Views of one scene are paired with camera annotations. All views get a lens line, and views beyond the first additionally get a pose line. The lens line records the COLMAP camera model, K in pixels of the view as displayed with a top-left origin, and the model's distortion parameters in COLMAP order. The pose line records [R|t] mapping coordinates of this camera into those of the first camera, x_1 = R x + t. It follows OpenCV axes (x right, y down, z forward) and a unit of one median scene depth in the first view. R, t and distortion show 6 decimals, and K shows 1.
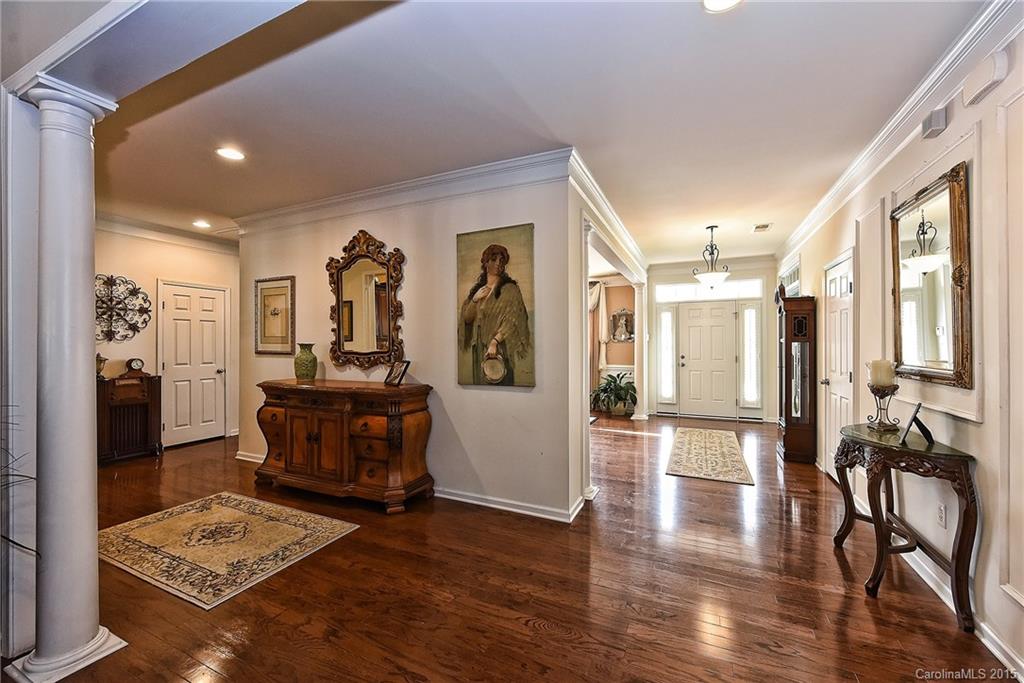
lens RADIAL K [[403.2, 0, 515.4], [0, 403.2, 340.8], [0, 0, 1]] dist [-0.004046, -0.000149]
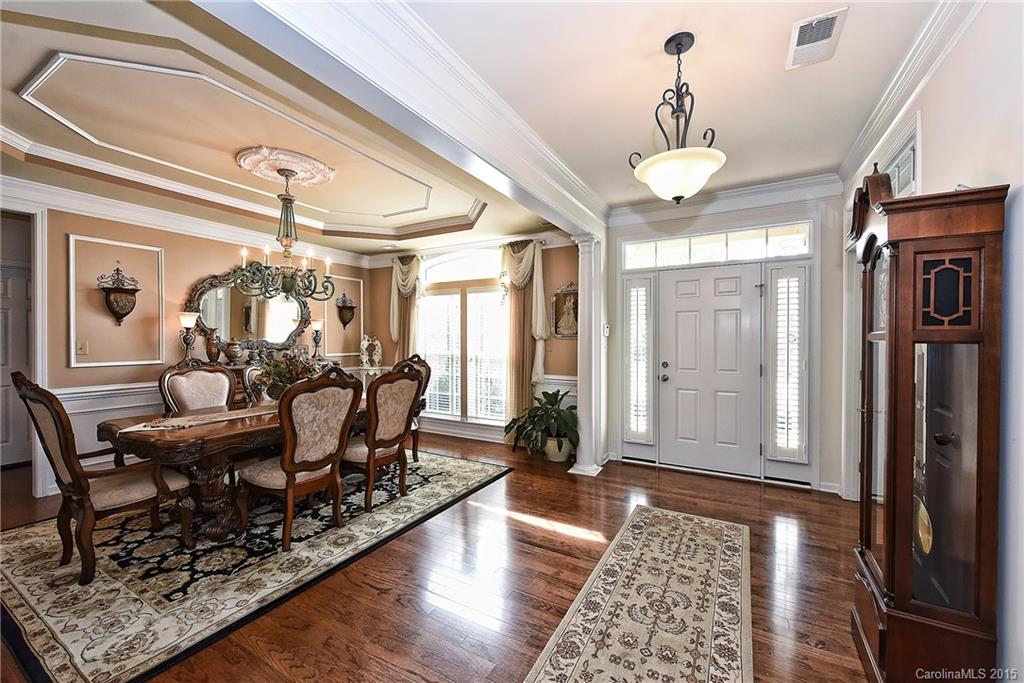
lens RADIAL K [[403.2, 0, 513.7], [0, 403.2, 339.7], [0, 0, 1]] dist [-0.004046, -0.000149]
pose [[0.996571, 0.004024, -0.082642, 0.247890], [-0.003259, 0.999951, 0.009398, -0.000341], [0.082676, -0.009097, 0.996535, 0.410098]]
